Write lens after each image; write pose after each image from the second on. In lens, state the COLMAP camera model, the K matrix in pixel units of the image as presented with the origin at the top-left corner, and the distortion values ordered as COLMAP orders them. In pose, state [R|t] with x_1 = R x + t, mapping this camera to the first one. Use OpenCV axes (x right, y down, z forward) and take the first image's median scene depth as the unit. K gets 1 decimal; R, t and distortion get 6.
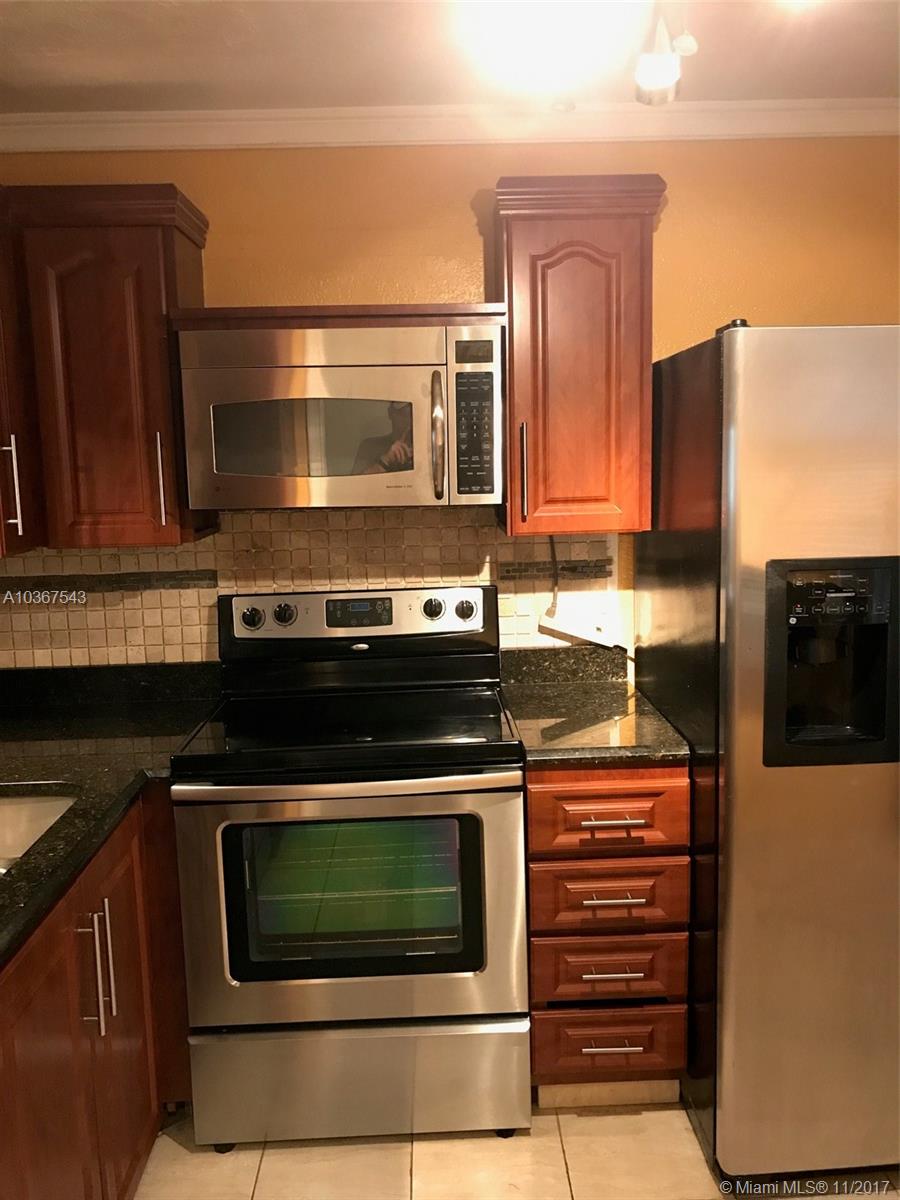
lens RADIAL K [[1007.5, 0, 446.8], [0, 1007.5, 594.9], [0, 0, 1]] dist [0.035957, -0.022472]
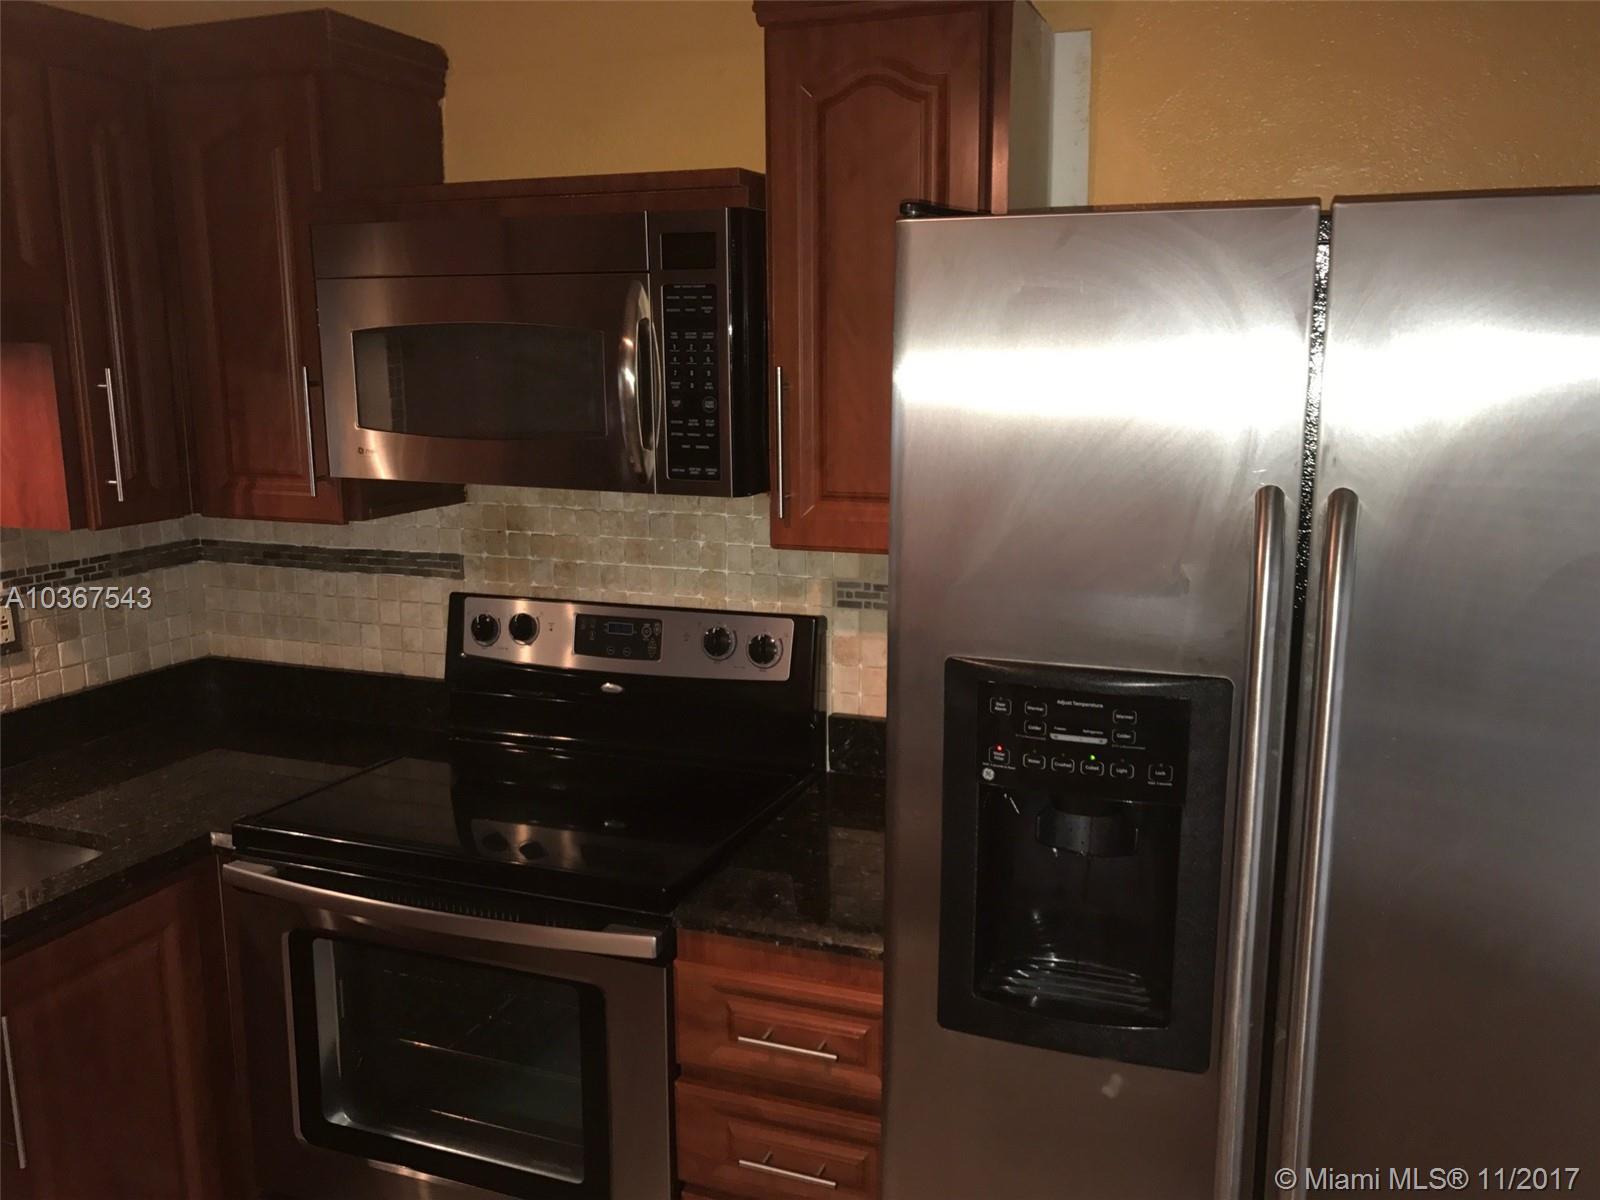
lens RADIAL K [[1343.4, 0, 801.9], [0, 1343.4, 604.5], [0, 0, 1]] dist [0.035957, -0.022472]
pose [[0.916075, 0.096182, -0.389301, 0.411268], [-0.075272, 0.994797, 0.068653, -0.082824], [0.393878, -0.033587, 0.918549, 0.248658]]
